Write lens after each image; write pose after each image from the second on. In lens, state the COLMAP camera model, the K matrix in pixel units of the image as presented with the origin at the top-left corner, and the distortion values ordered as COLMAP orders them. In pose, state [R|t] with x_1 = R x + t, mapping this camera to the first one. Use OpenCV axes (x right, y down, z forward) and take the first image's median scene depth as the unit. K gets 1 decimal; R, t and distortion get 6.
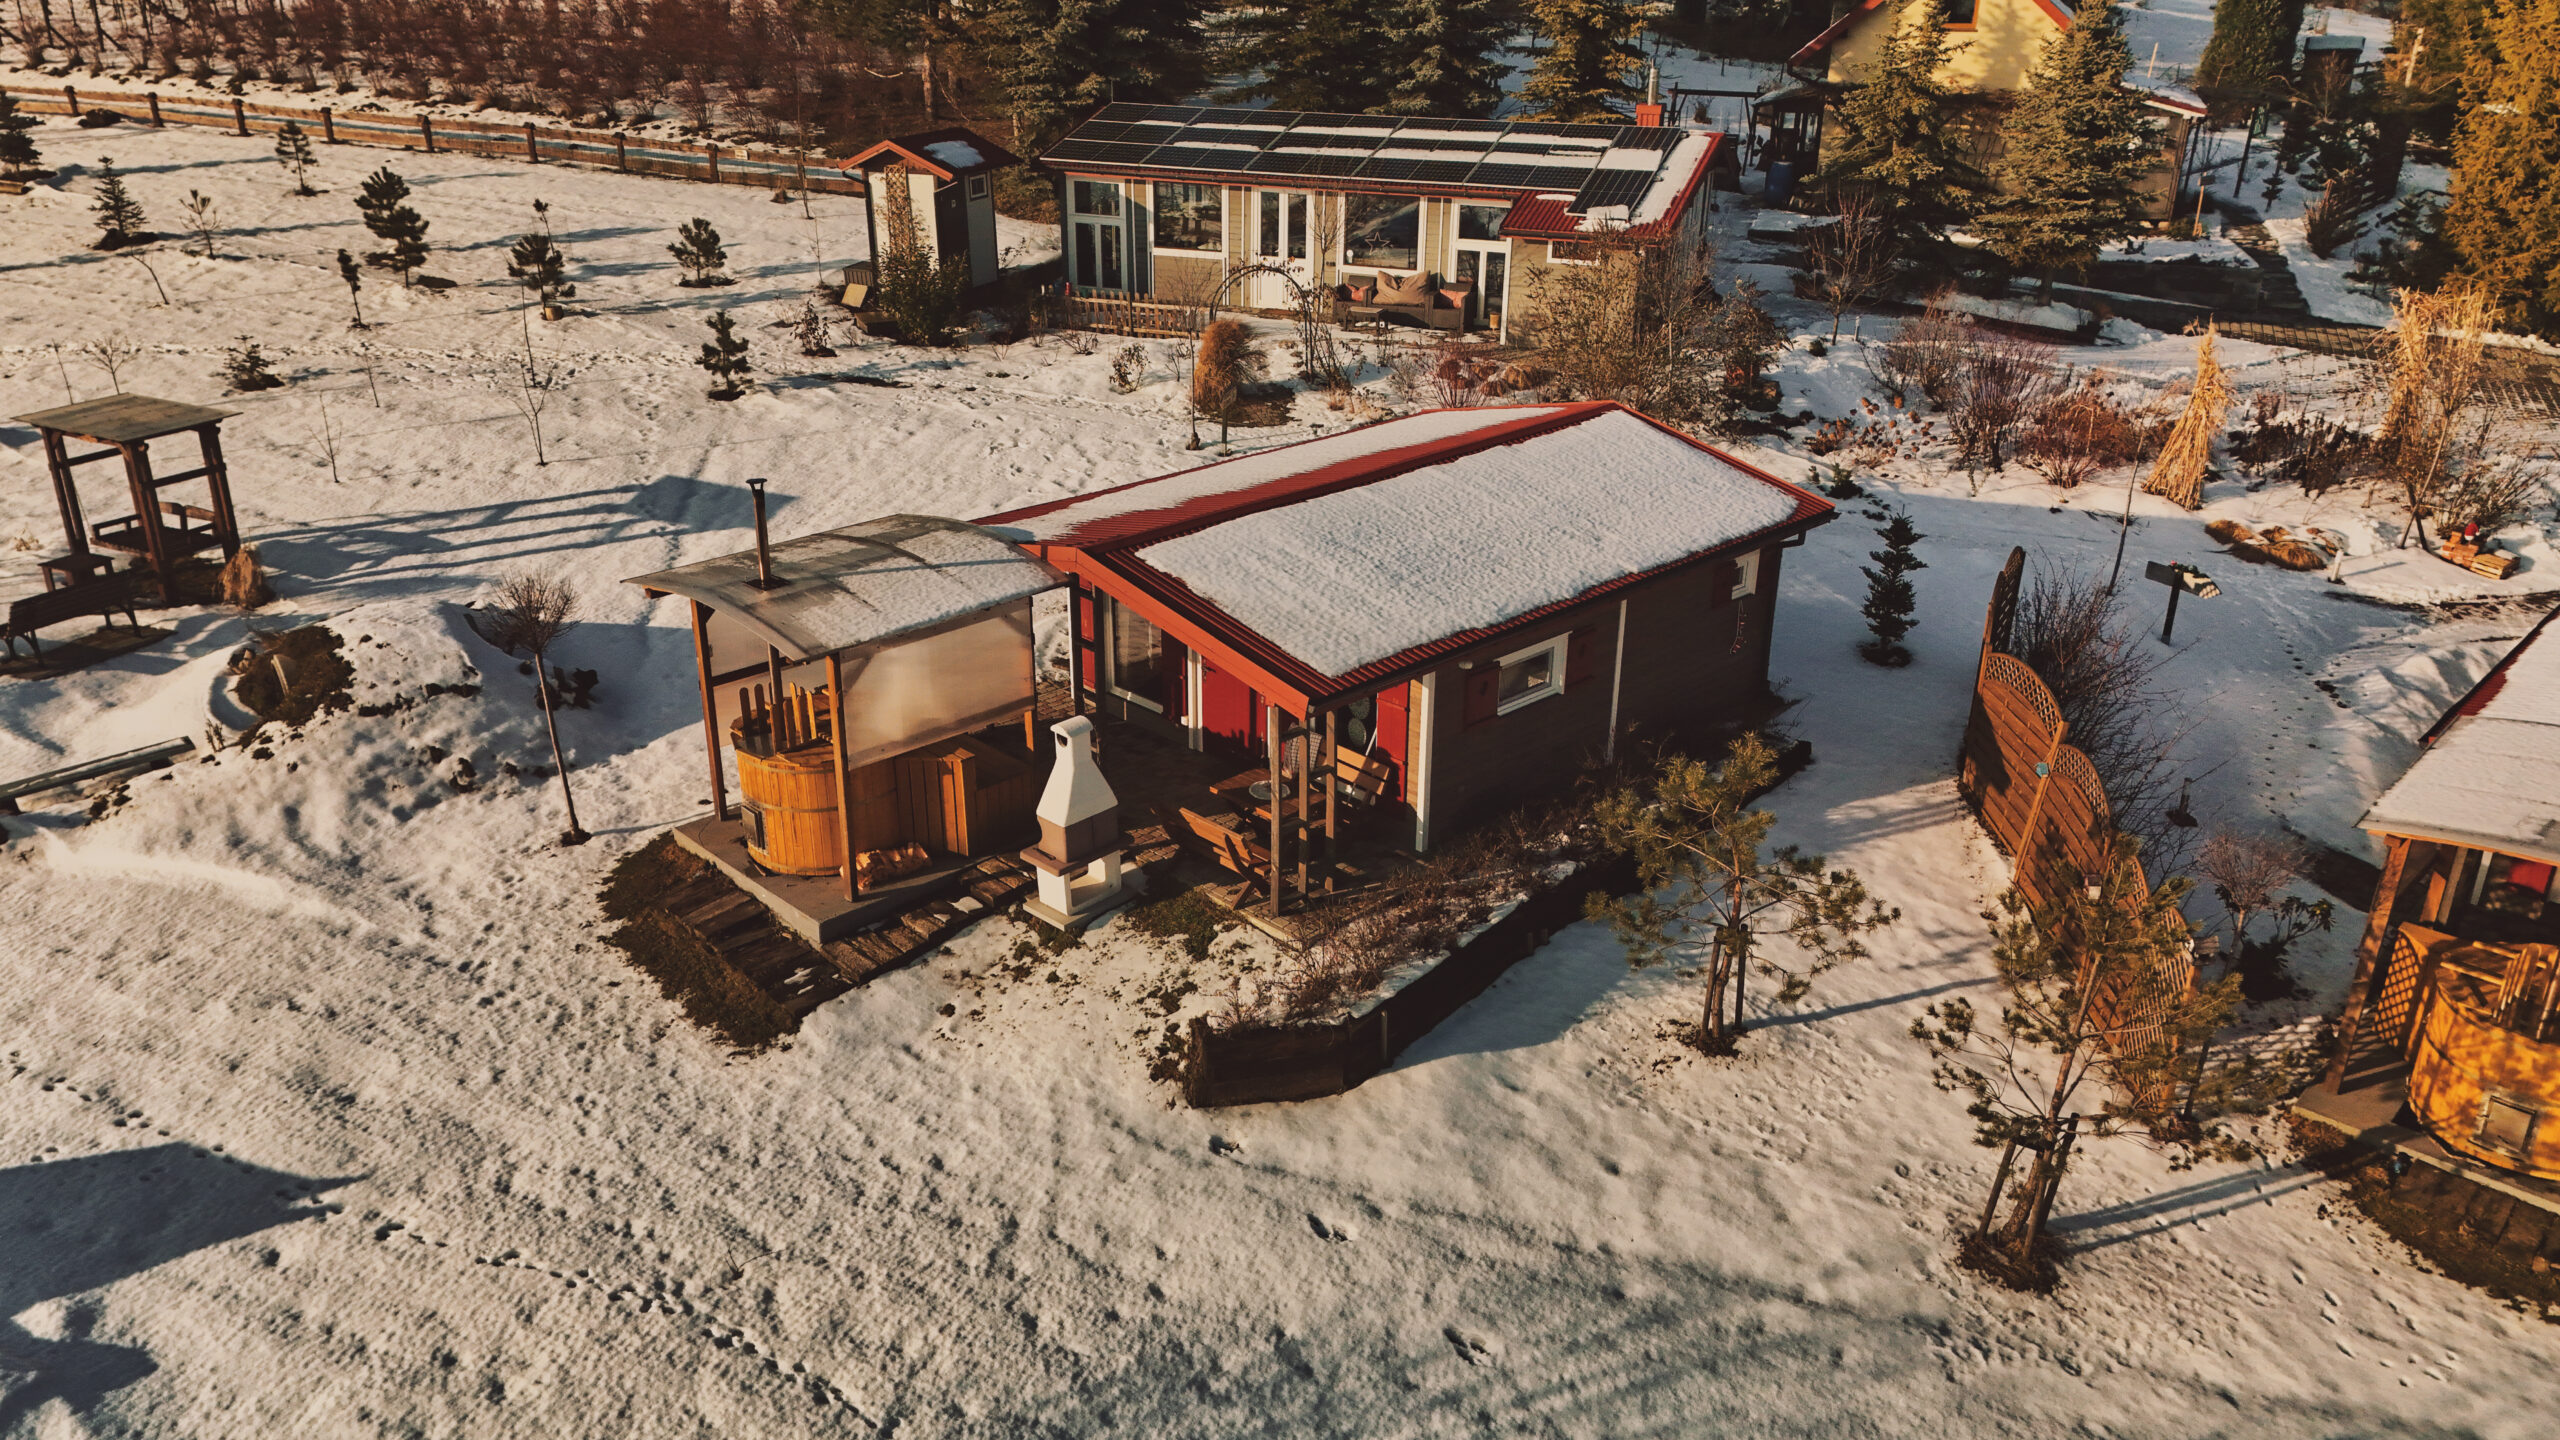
lens RADIAL K [[1865.9, 0, 1289.1], [0, 1865.9, 722.1], [0, 0, 1]] dist [0.067652, -0.062387]
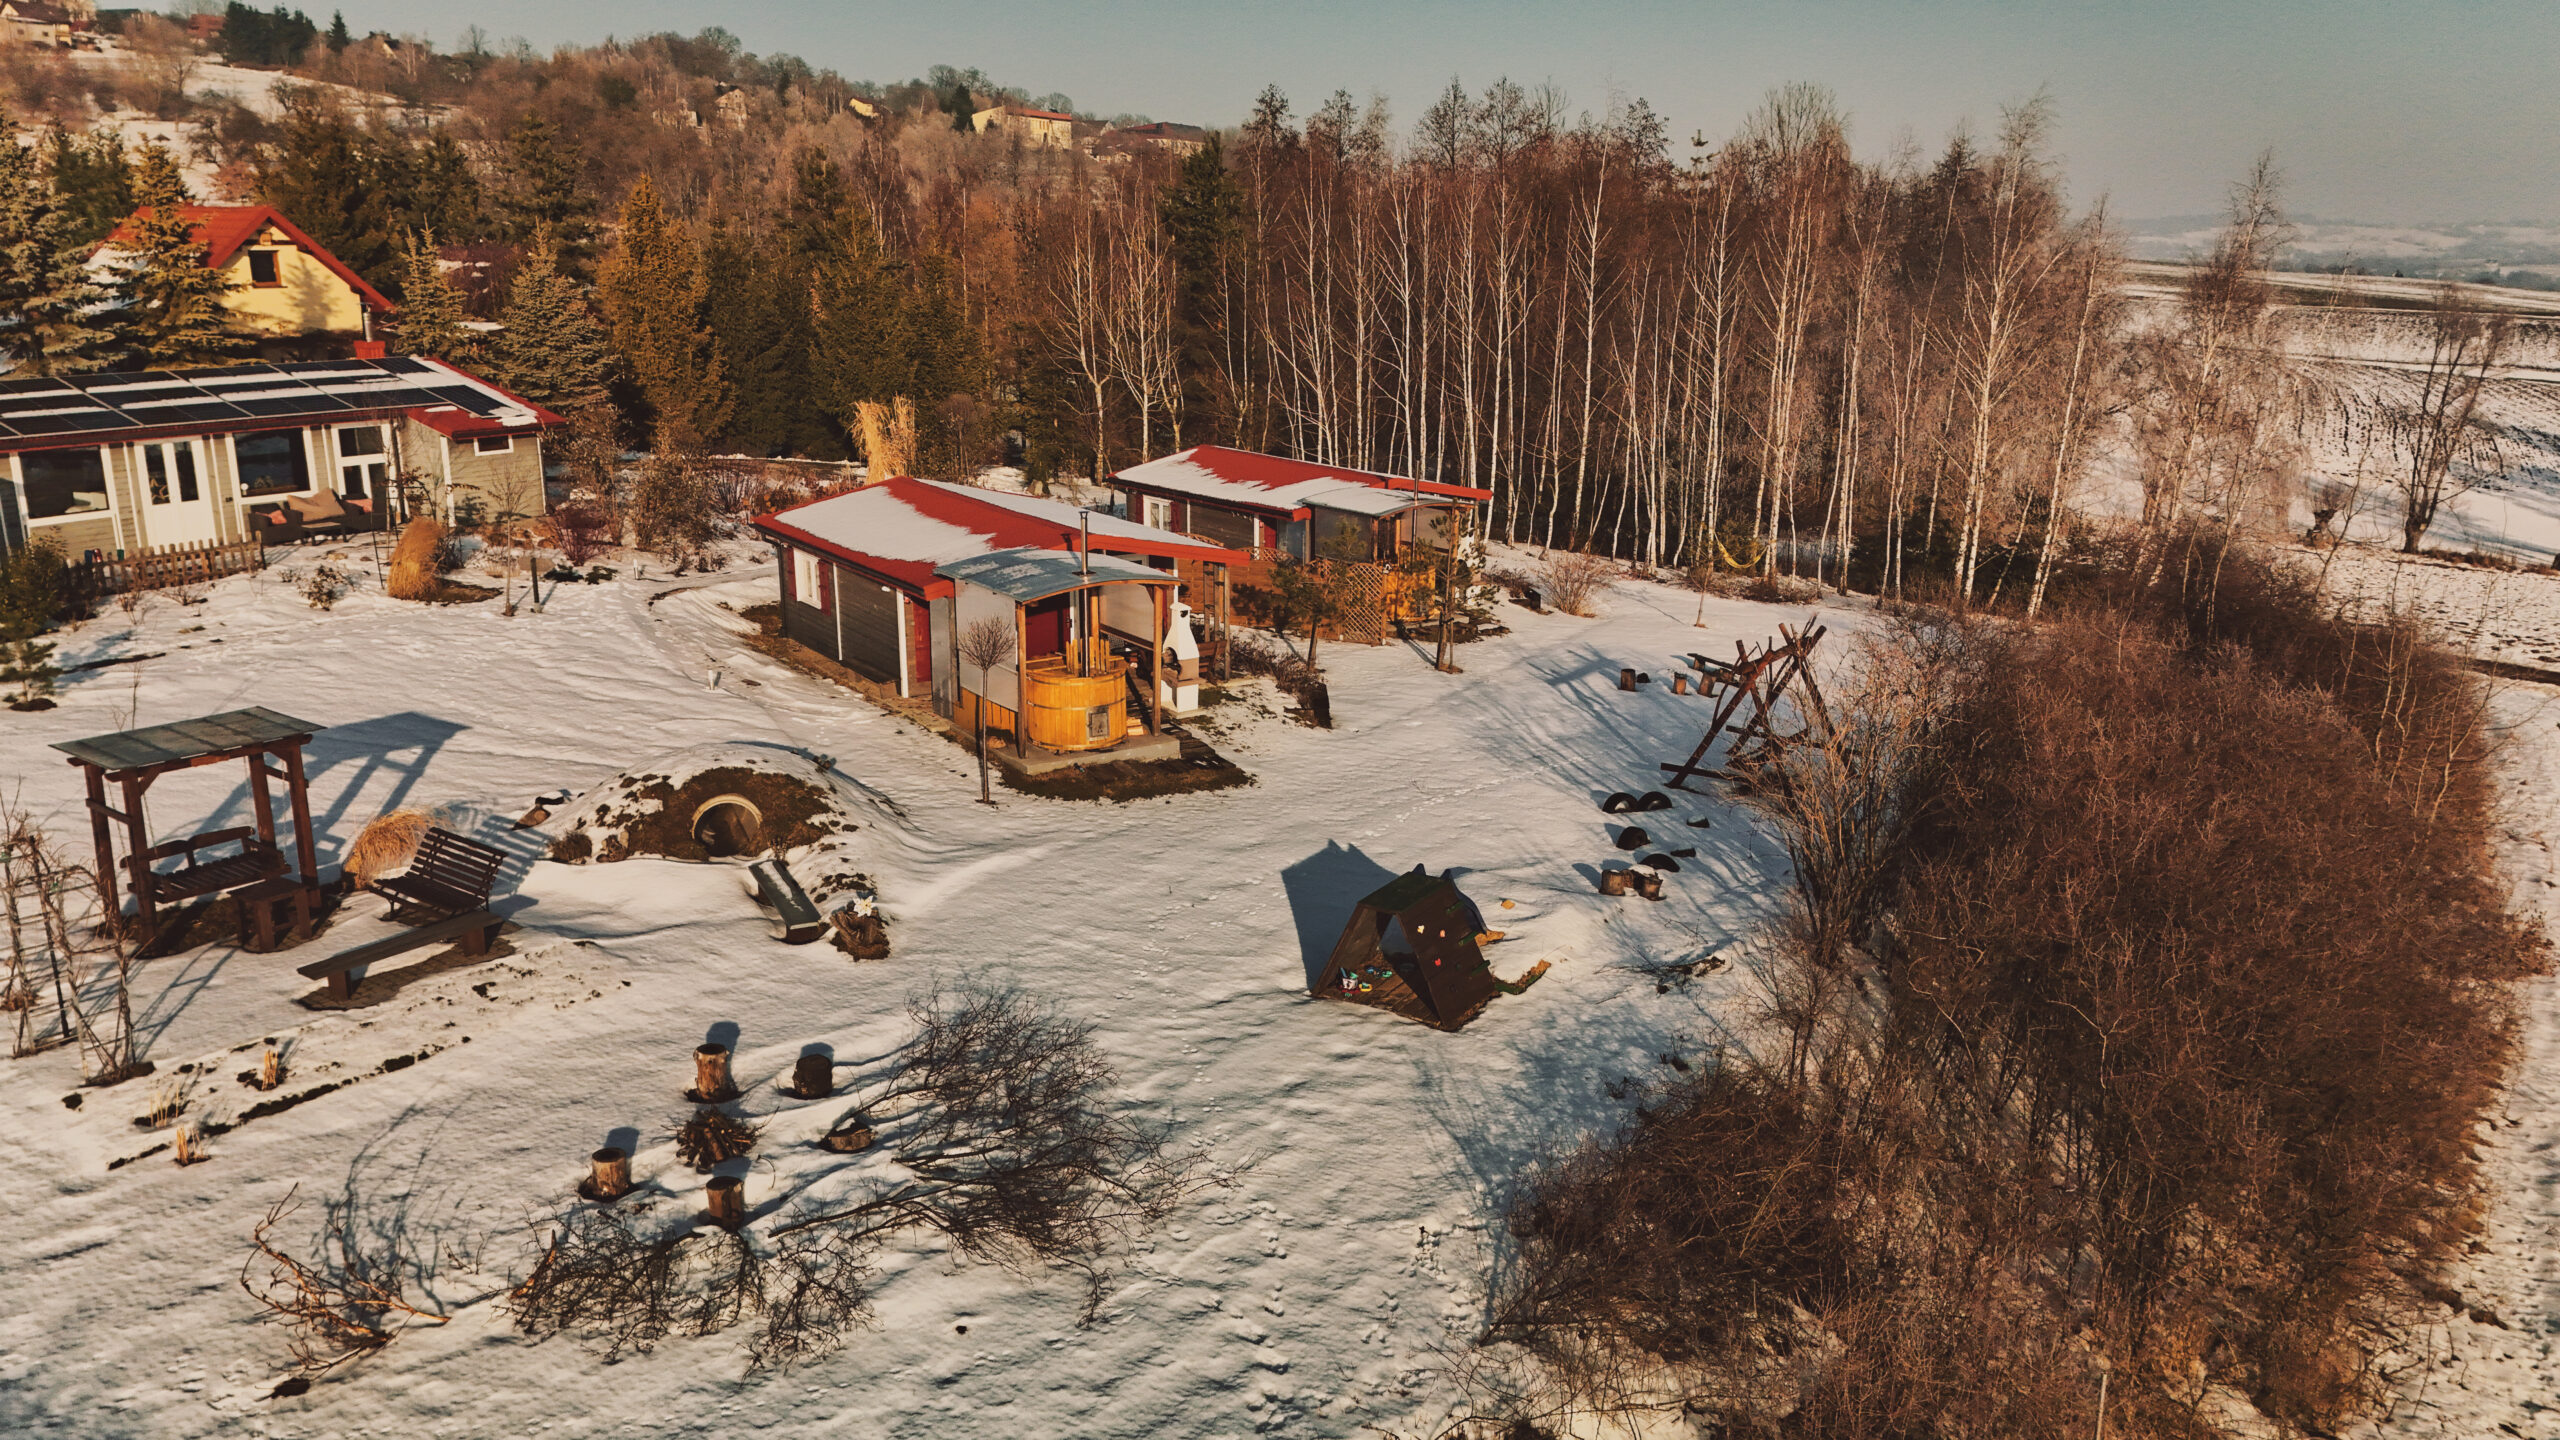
lens RADIAL K [[1865.9, 0, 1290.0], [0, 1865.9, 728.6], [0, 0, 1]] dist [0.067652, -0.062387]
pose [[0.181840, -0.260370, 0.948231, -1.717906], [0.384388, 0.906400, 0.175171, -0.155271], [-0.905086, 0.332635, 0.264903, 0.391237]]
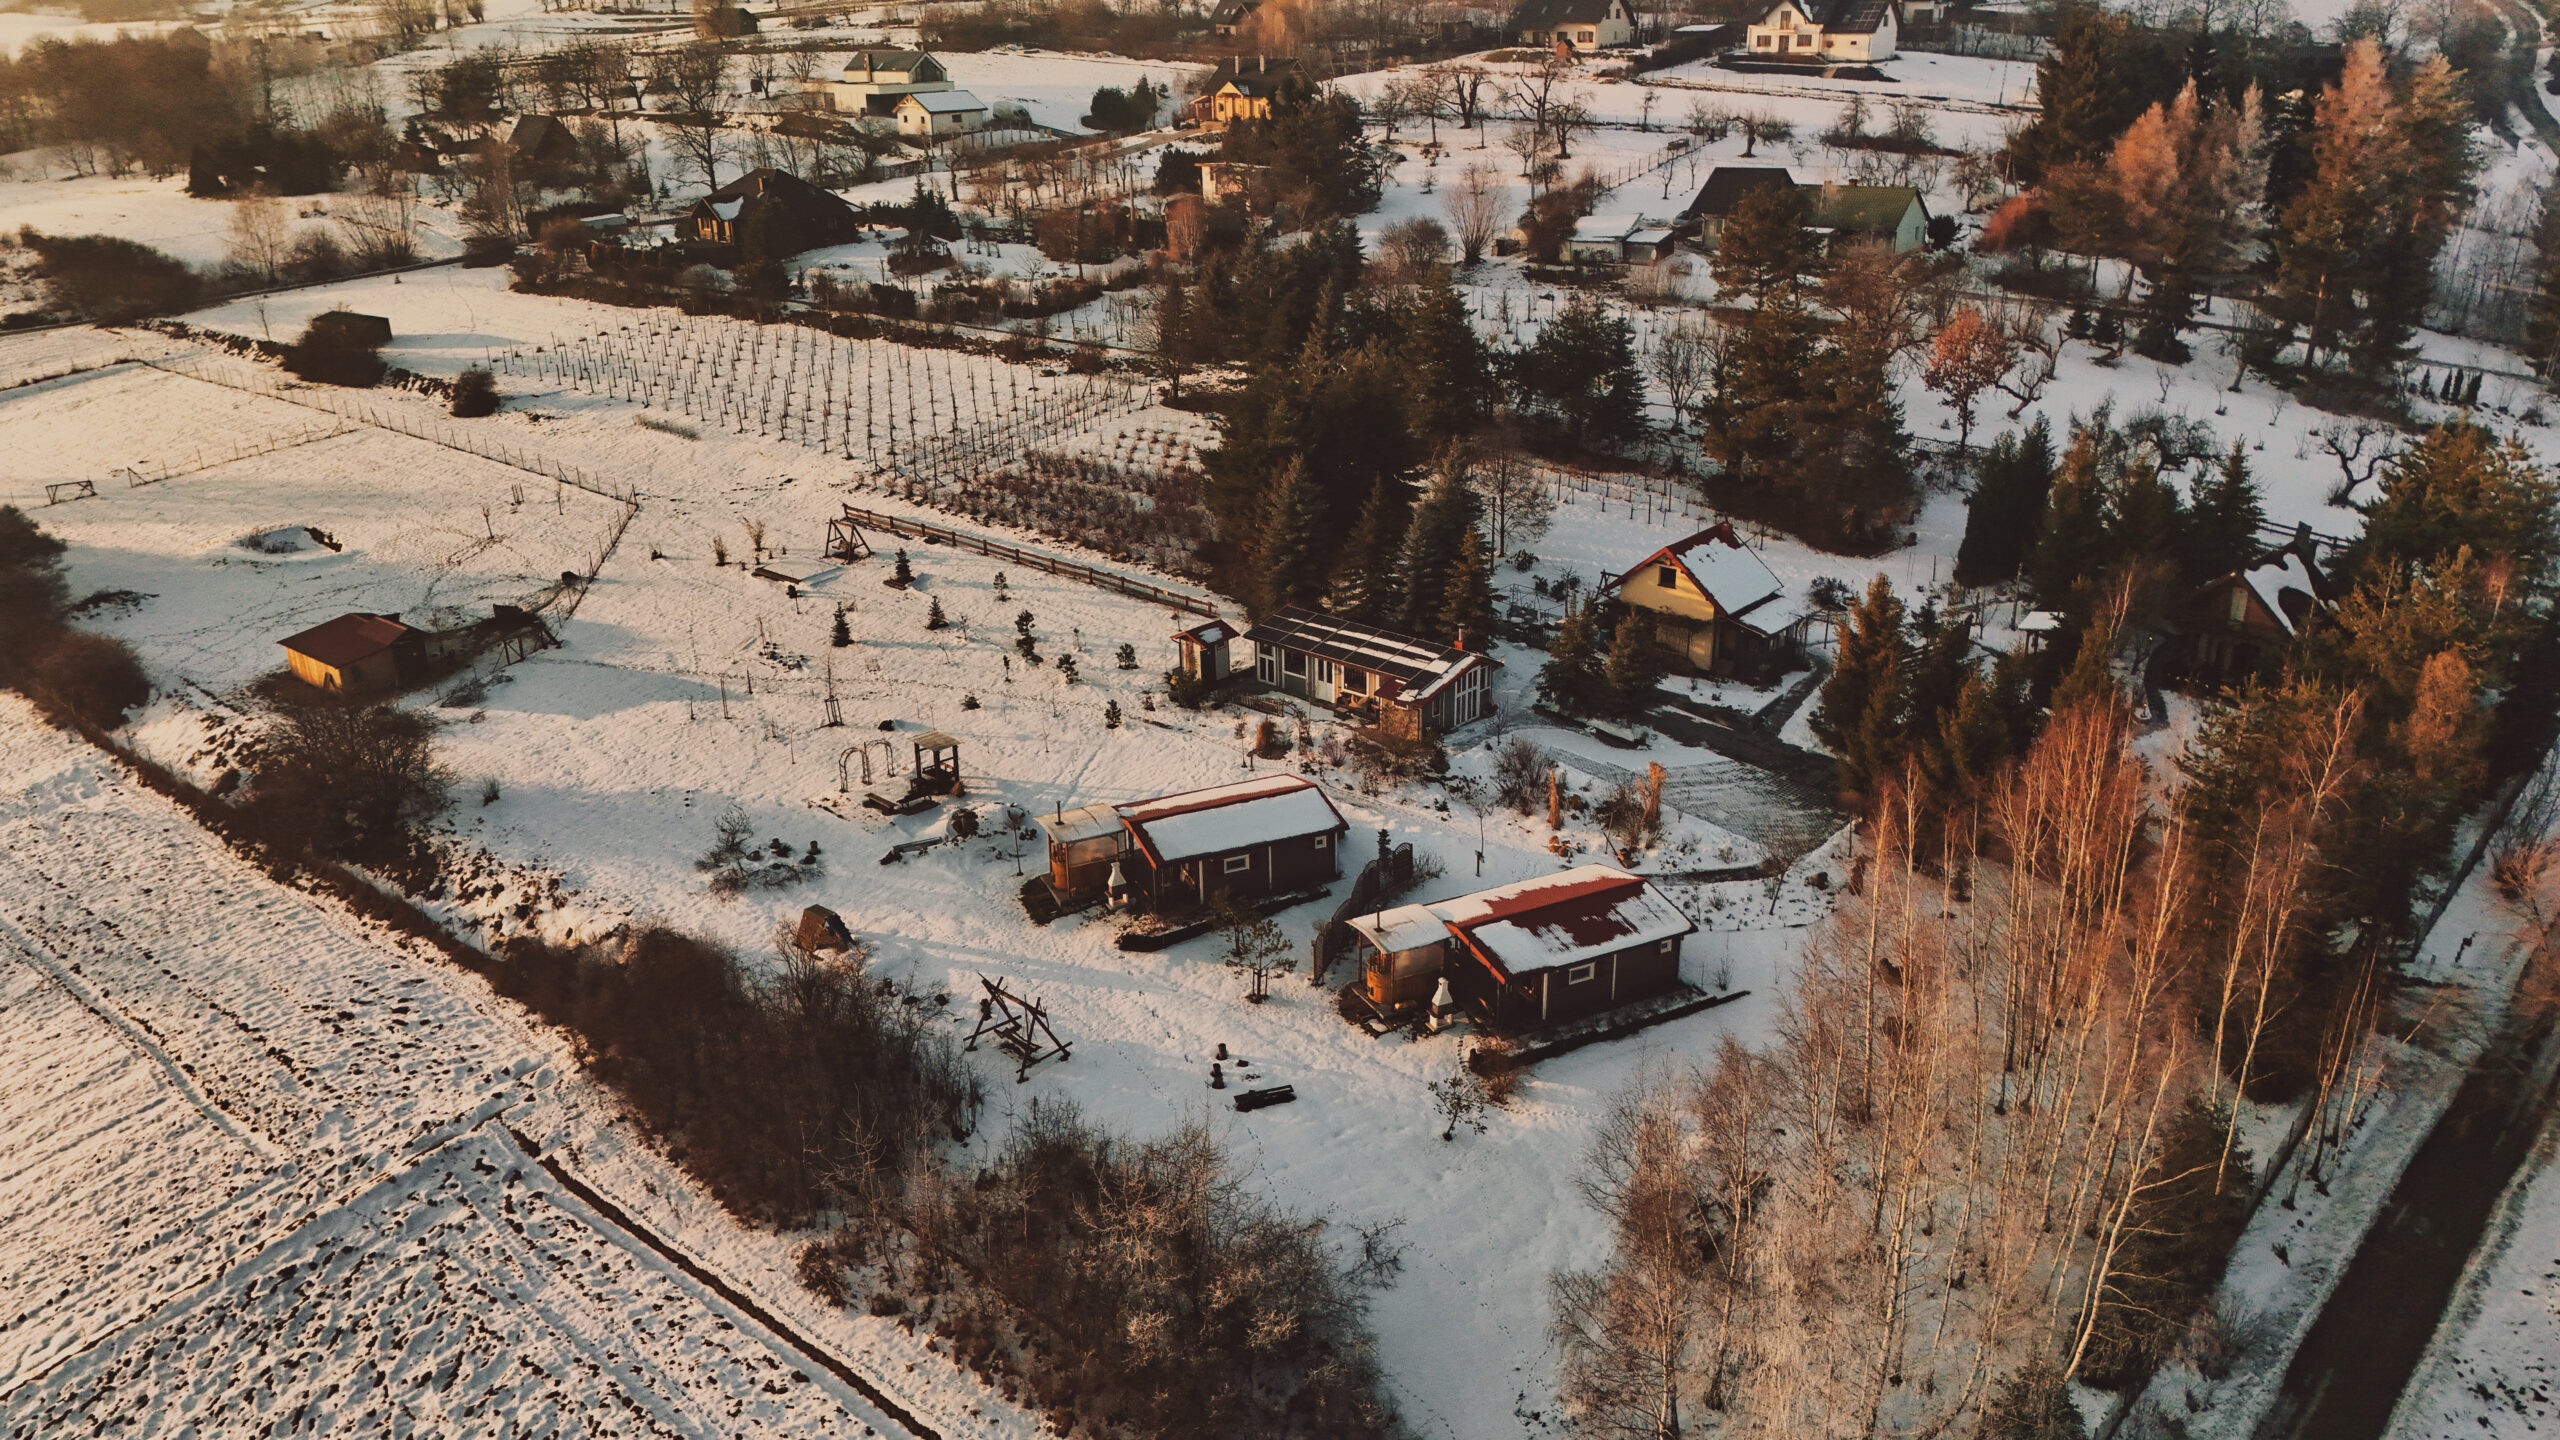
lens RADIAL K [[1865.9, 0, 1294.2], [0, 1865.9, 716.4], [0, 0, 1]] dist [0.067652, -0.062387]
pose [[0.940671, 0.100383, -0.324133, 1.495472], [-0.112545, 0.993466, -0.018943, -0.275938], [0.320113, 0.054298, 0.945822, -2.727910]]
